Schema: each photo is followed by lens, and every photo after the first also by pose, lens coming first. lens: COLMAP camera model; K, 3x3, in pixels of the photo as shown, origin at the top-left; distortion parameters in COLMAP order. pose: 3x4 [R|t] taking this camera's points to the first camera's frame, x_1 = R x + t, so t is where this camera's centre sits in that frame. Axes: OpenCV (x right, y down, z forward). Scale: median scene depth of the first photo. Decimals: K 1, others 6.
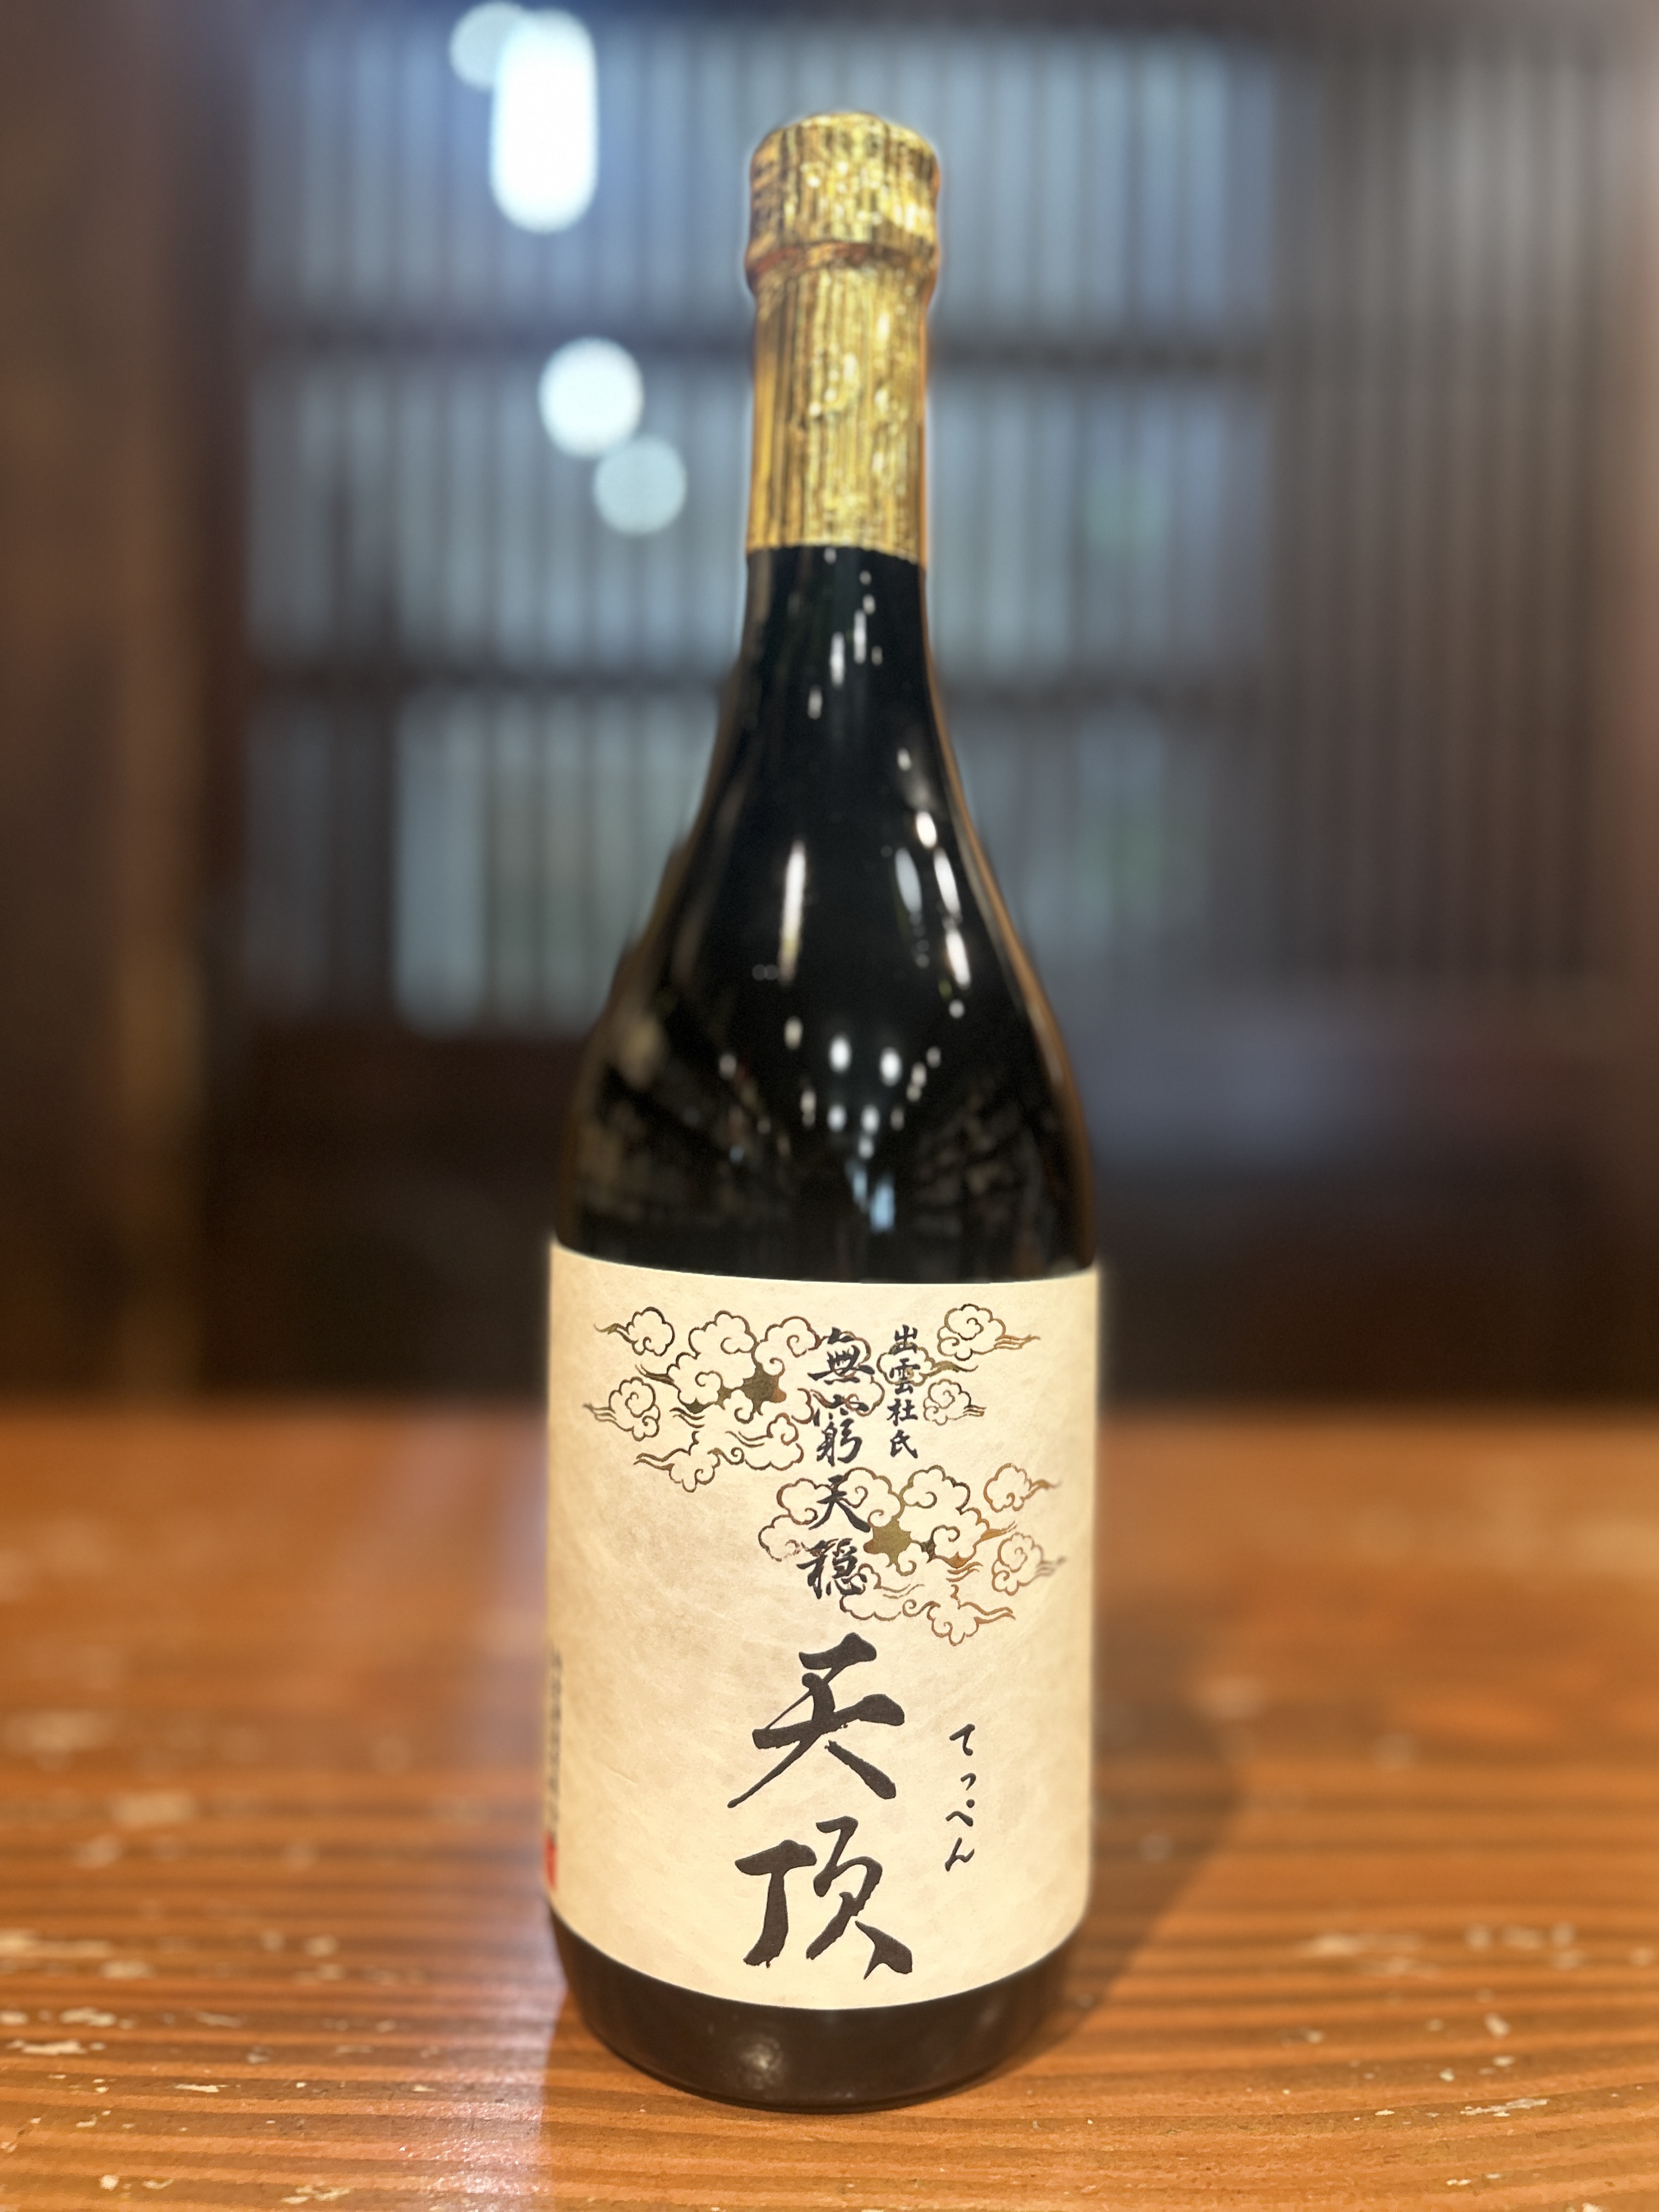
lens RADIAL K [[1699.7, 0, 826.9], [0, 1699.7, 1129.6], [0, 0, 1]] dist [0.043824, -0.080562]
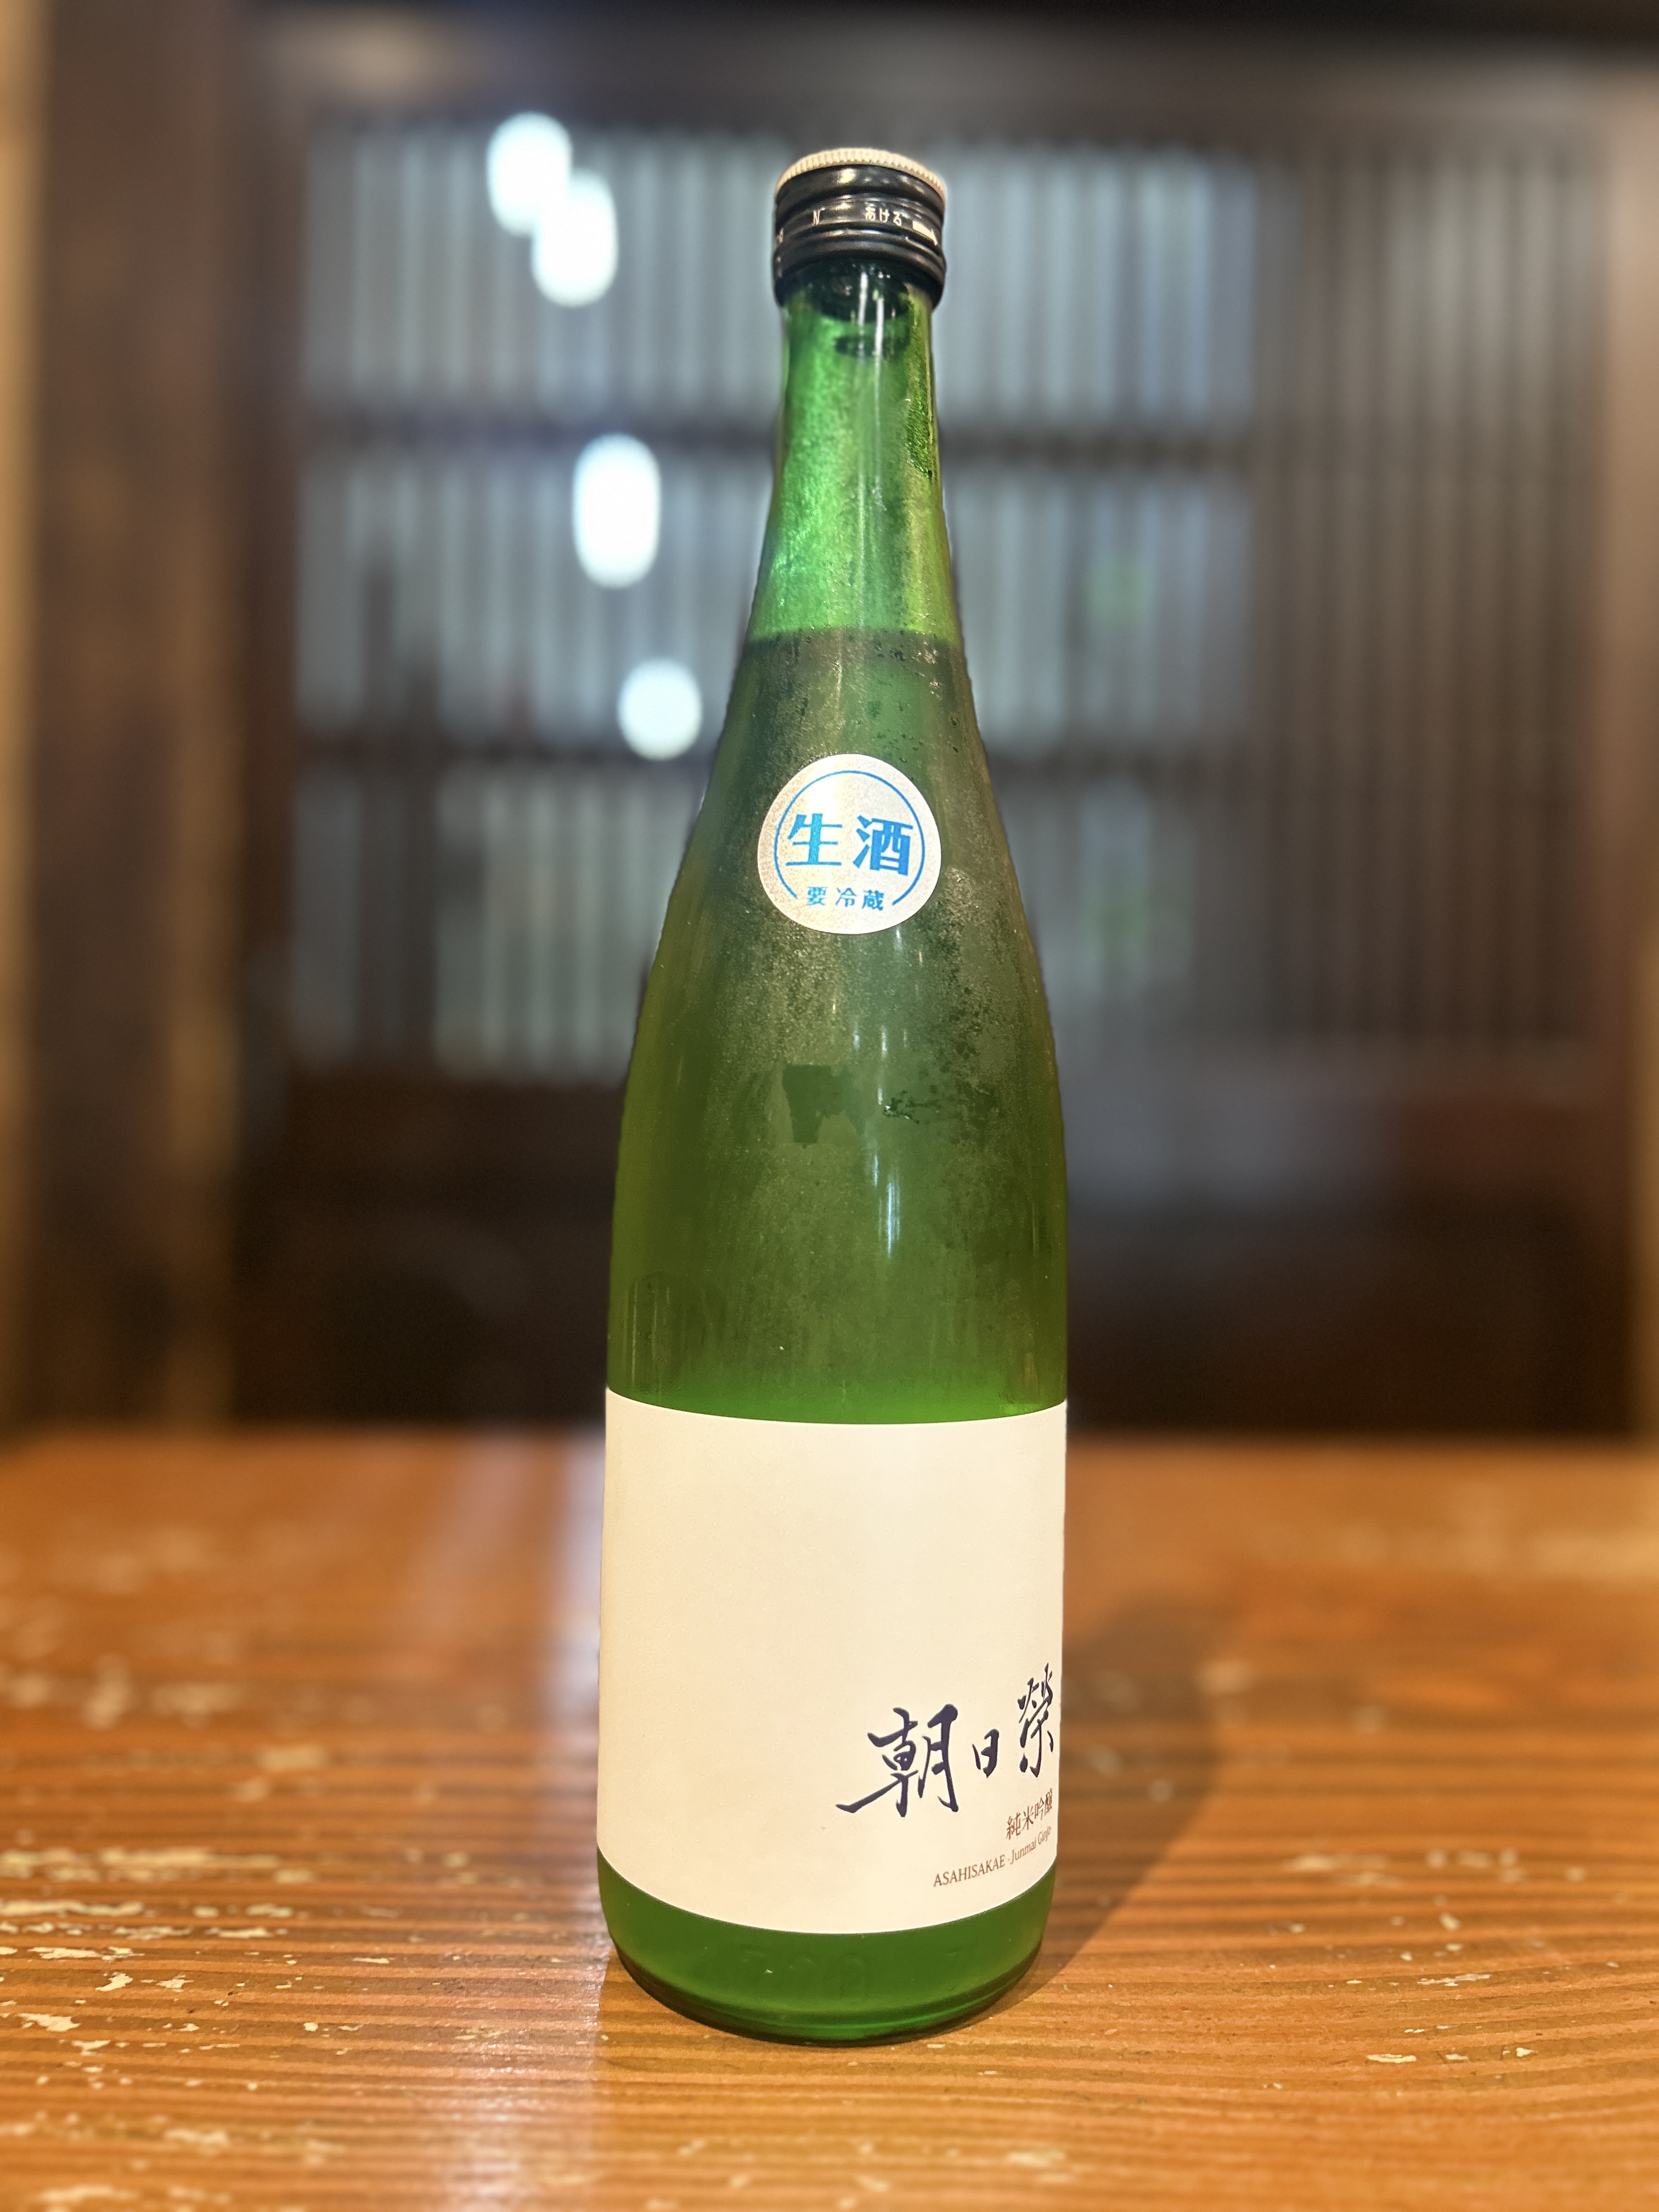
lens RADIAL K [[1699.7, 0, 826.3], [0, 1699.7, 1130.9], [0, 0, 1]] dist [0.043824, -0.080562]
pose [[0.999988, 0.003368, 0.003512, -0.047410], [-0.003267, 0.999586, -0.028574, 0.007876], [-0.003606, 0.028562, 0.999586, -0.201191]]
